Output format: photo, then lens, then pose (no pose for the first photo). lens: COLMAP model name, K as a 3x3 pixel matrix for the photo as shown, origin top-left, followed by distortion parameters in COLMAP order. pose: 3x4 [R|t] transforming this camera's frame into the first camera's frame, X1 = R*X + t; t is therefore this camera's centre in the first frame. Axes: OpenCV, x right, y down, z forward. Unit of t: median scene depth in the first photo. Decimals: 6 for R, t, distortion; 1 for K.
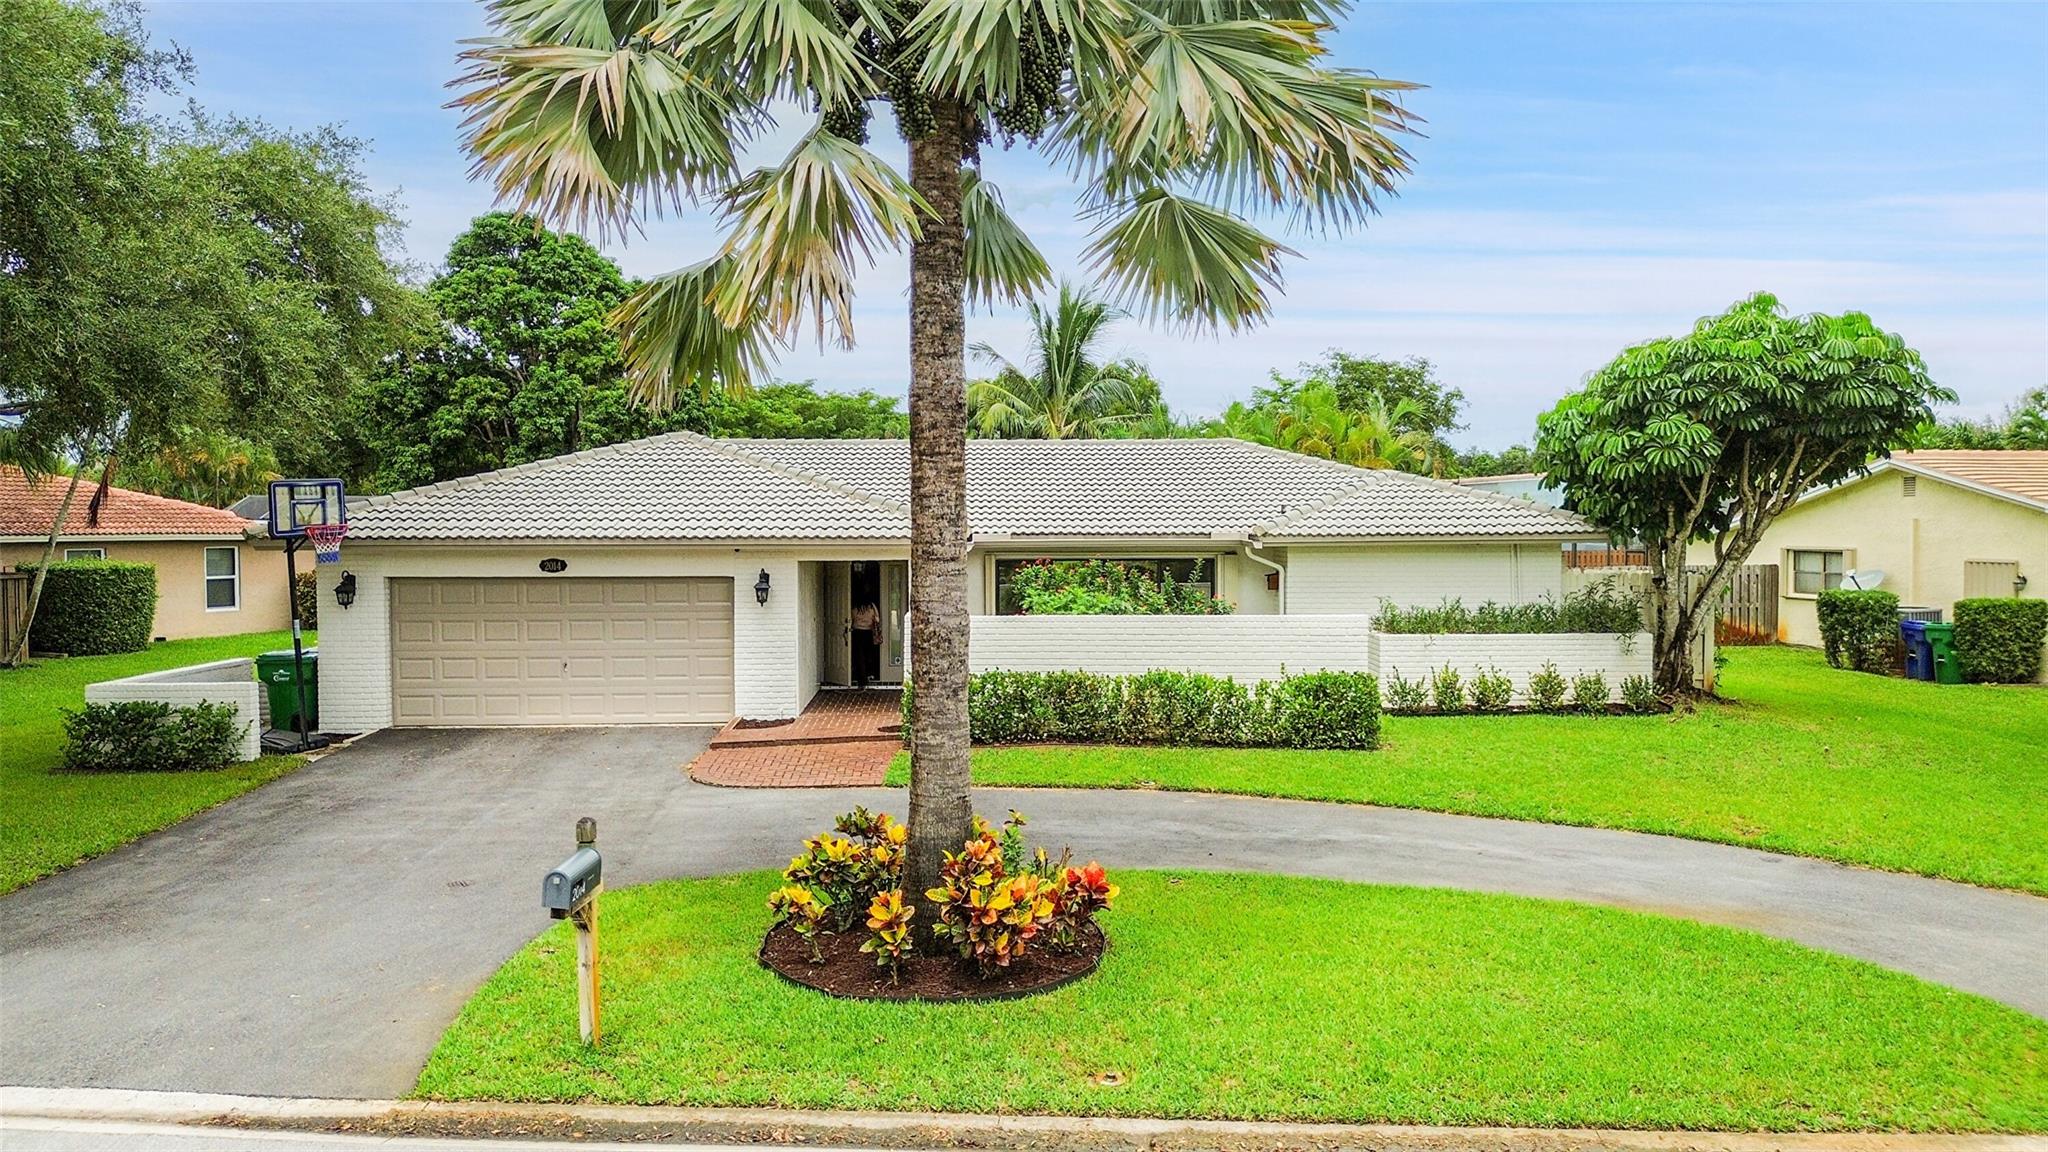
lens RADIAL K [[1405.6, 0, 1017.1], [0, 1405.6, 574.8], [0, 0, 1]] dist [0.030987, -0.003262]
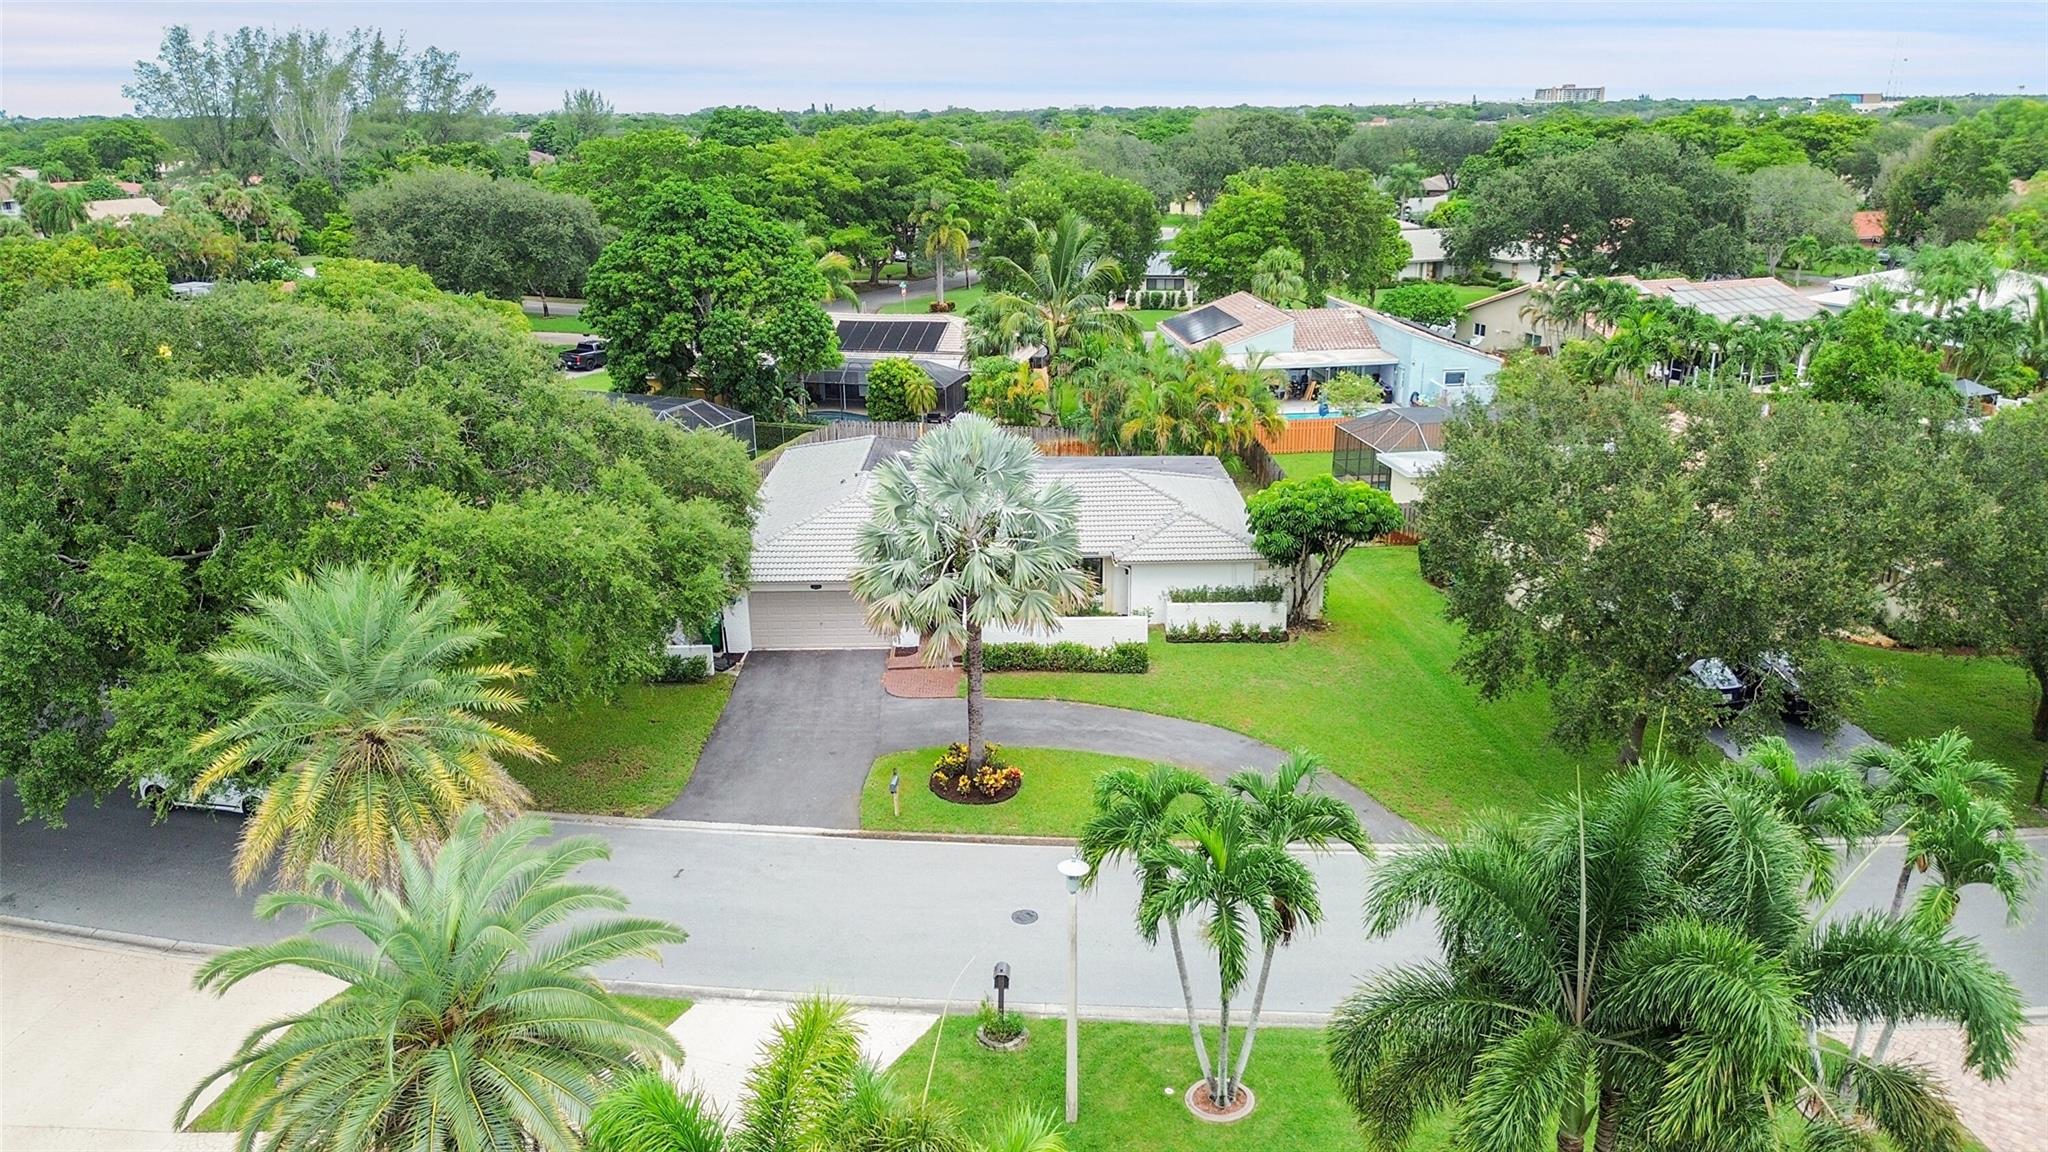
lens RADIAL K [[1405.6, 0, 1027.7], [0, 1405.6, 576.3], [0, 0, 1]] dist [0.030987, -0.003262]
pose [[0.999729, 0.001335, -0.023239, 0.089283], [0.005248, 0.959720, 0.280910, -0.706612], [0.022678, -0.280955, 0.959453, -1.304384]]
